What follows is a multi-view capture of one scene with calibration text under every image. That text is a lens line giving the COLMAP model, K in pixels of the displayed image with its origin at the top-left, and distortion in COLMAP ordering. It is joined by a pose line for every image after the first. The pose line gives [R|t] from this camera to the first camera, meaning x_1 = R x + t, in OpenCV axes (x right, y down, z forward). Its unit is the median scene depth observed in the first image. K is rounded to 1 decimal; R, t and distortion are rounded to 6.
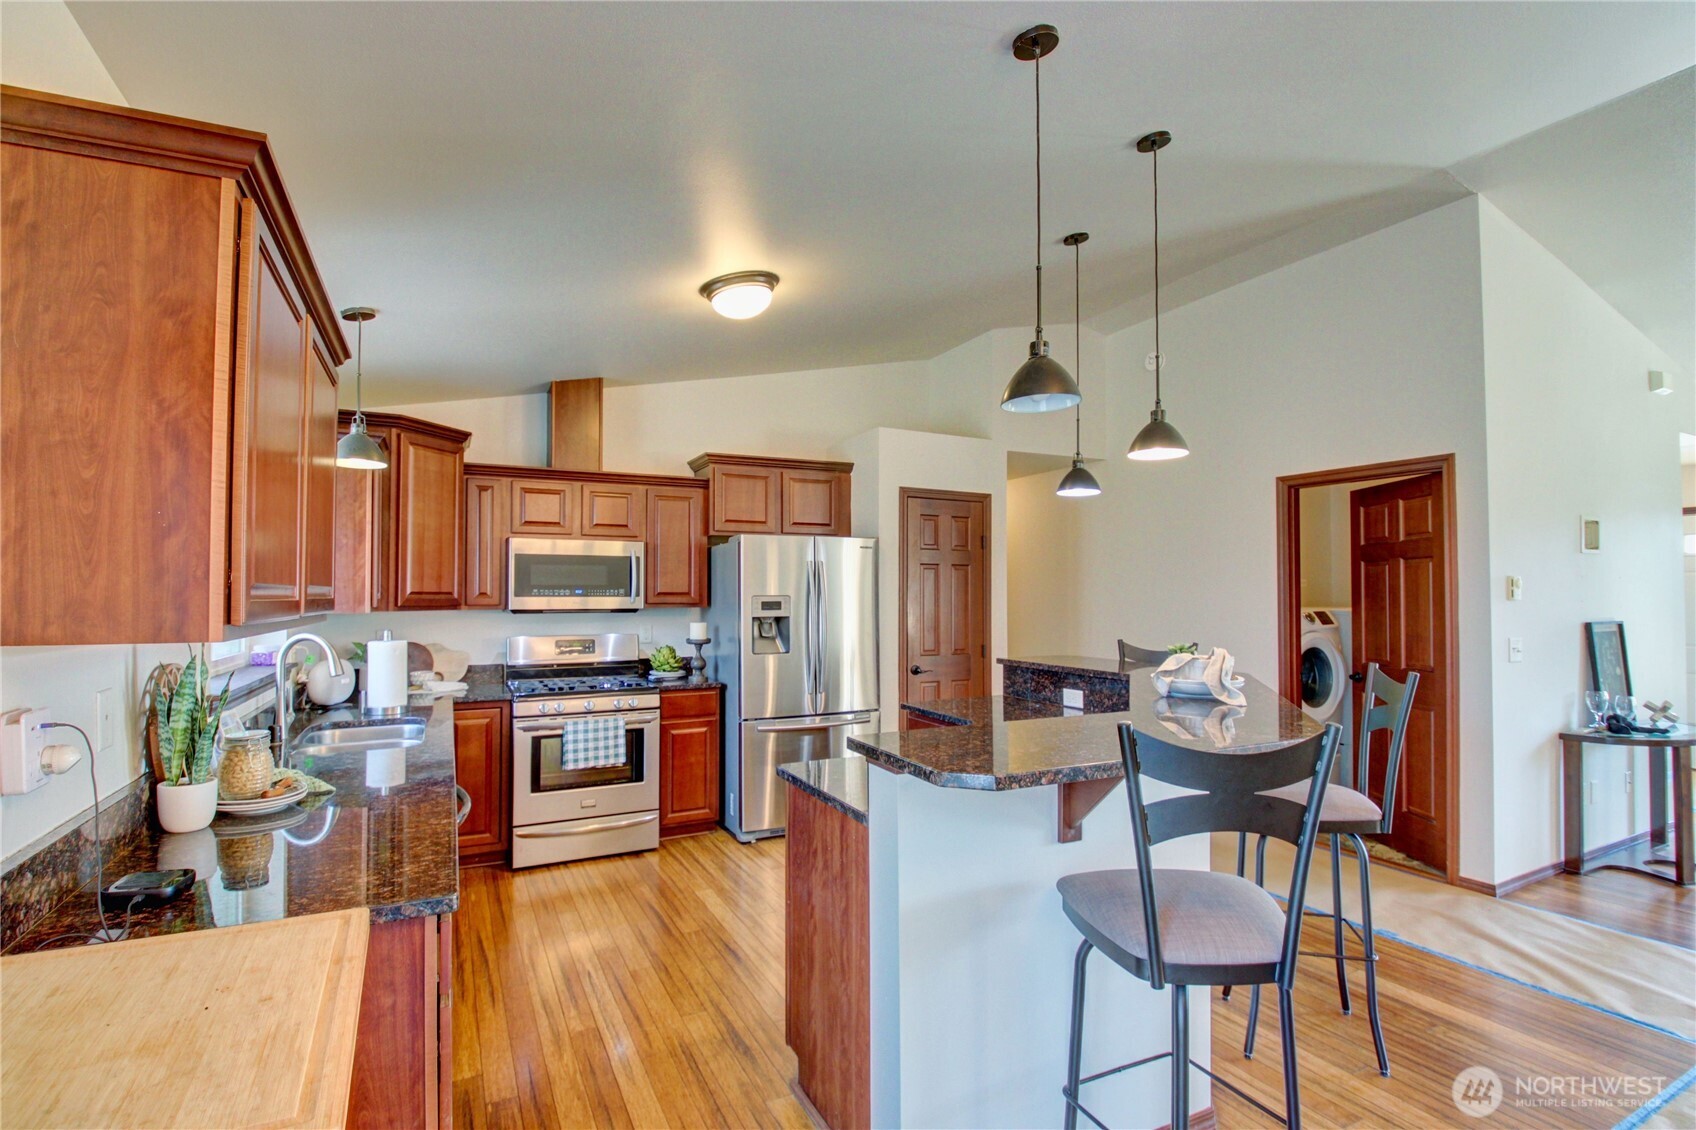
lens RADIAL K [[791.6, 0, 846.2], [0, 791.6, 571.6], [0, 0, 1]] dist [-0.023065, -0.002624]
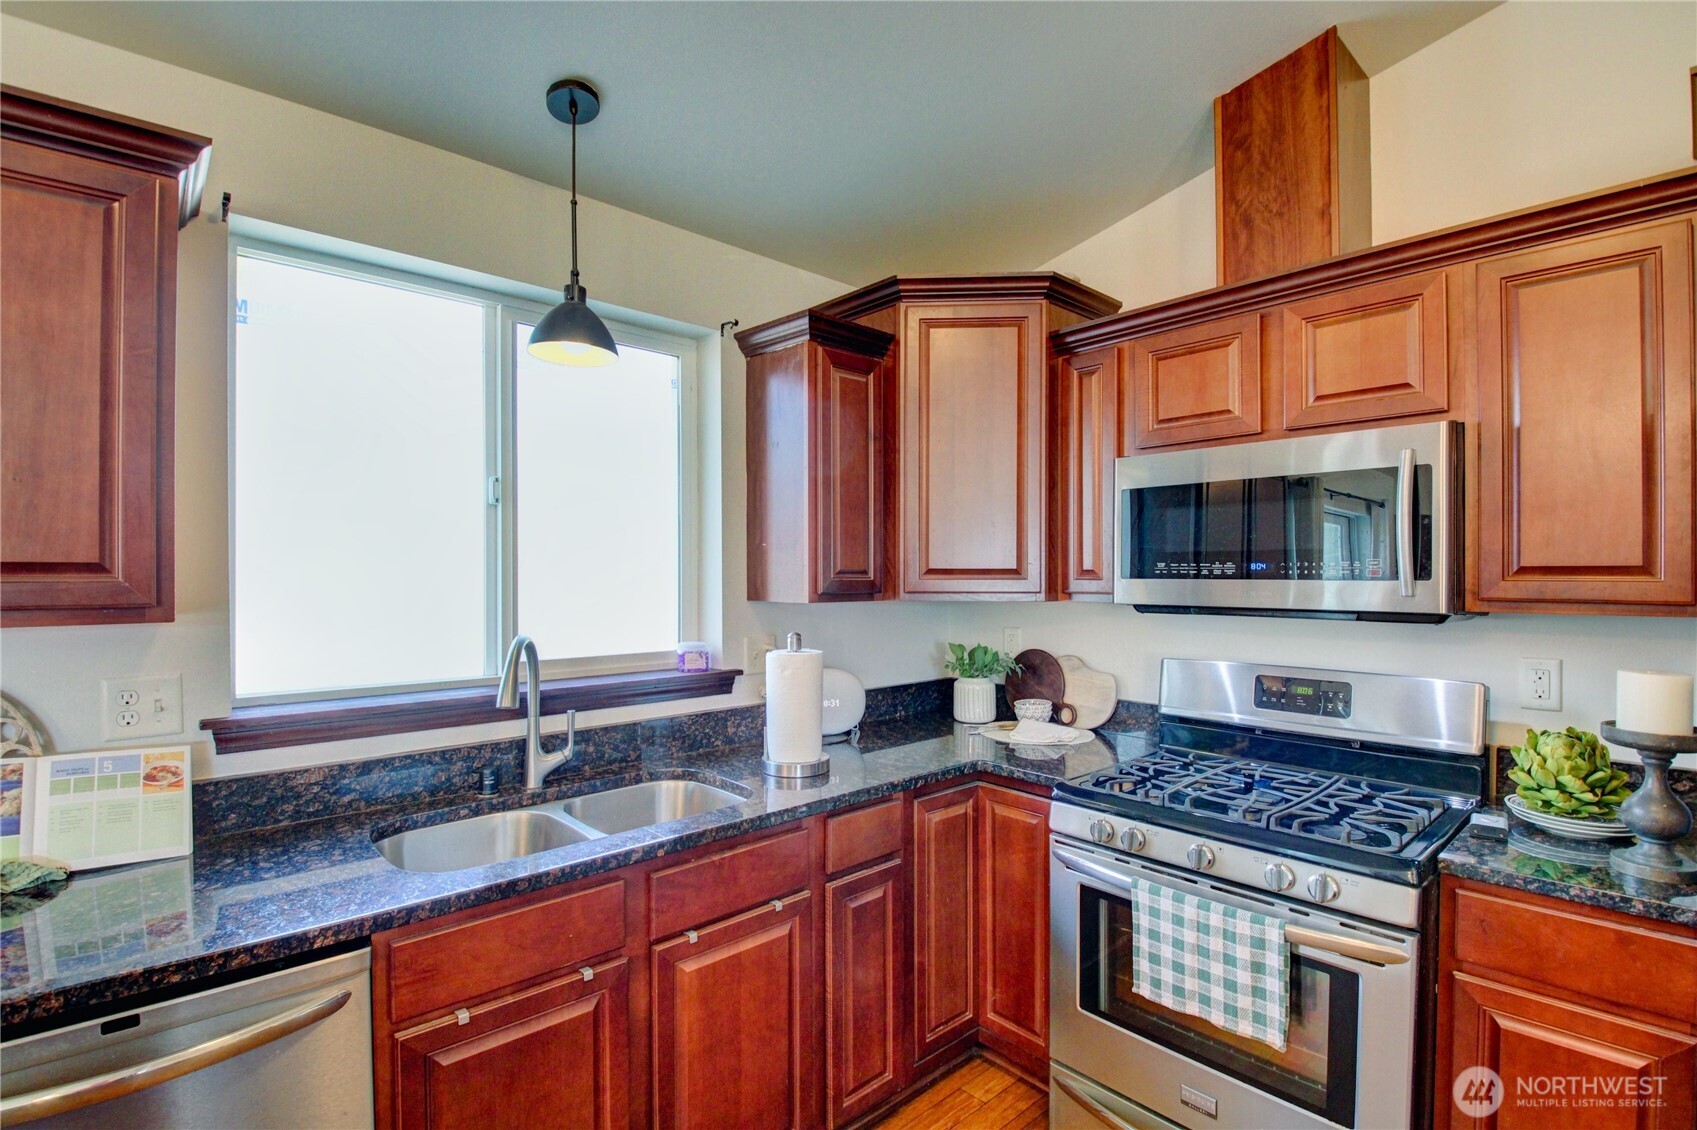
lens RADIAL K [[792.1, 0, 842.2], [0, 792.1, 569.1], [0, 0, 1]] dist [-0.023065, -0.002624]
pose [[0.258580, -0.002851, -0.965986, 0.005173], [0.027959, 0.999599, 0.004534, 0.020550], [0.965585, -0.028181, 0.258556, 0.732759]]
